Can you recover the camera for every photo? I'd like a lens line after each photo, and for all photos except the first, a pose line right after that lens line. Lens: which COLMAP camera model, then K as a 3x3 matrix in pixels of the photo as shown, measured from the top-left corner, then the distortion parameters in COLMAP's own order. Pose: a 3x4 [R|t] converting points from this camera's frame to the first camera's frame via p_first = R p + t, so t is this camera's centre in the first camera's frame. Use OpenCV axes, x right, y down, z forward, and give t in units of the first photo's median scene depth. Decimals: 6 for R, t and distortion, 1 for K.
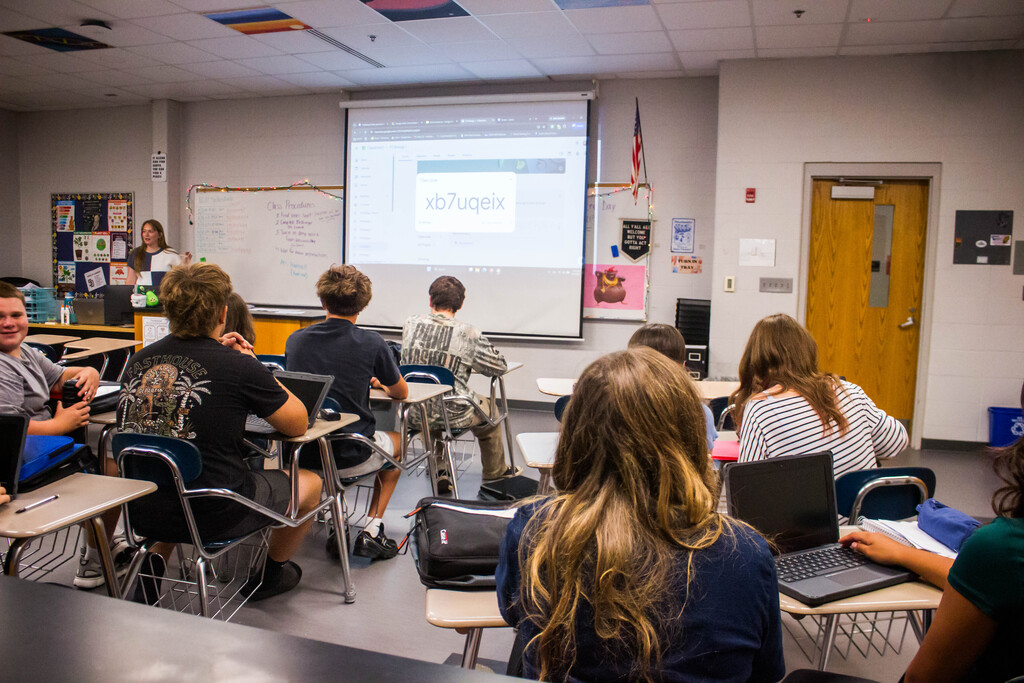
lens RADIAL K [[855.3, 0, 512.5], [0, 855.3, 358.6], [0, 0, 1]] dist [-0.155213, 0.142510]
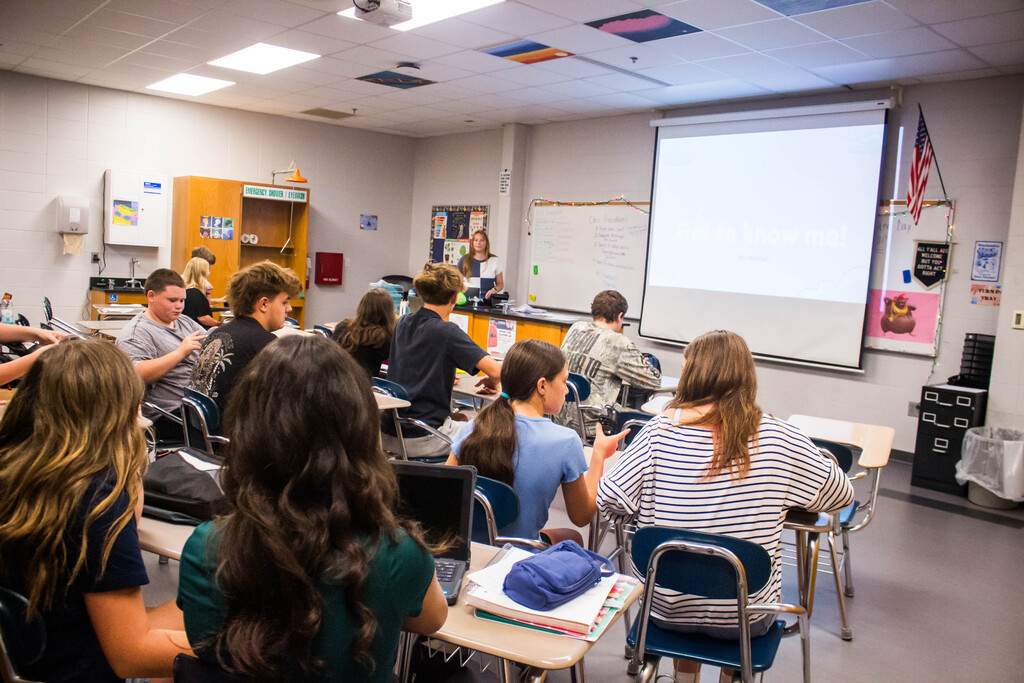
lens RADIAL K [[855.3, 0, 512.5], [0, 855.3, 358.6], [0, 0, 1]] dist [-0.155213, 0.142510]
pose [[0.852567, 0.087930, -0.515167, 0.222737], [-0.097663, 0.995186, 0.008237, -0.006381], [0.513411, 0.043290, 0.857050, 0.038548]]
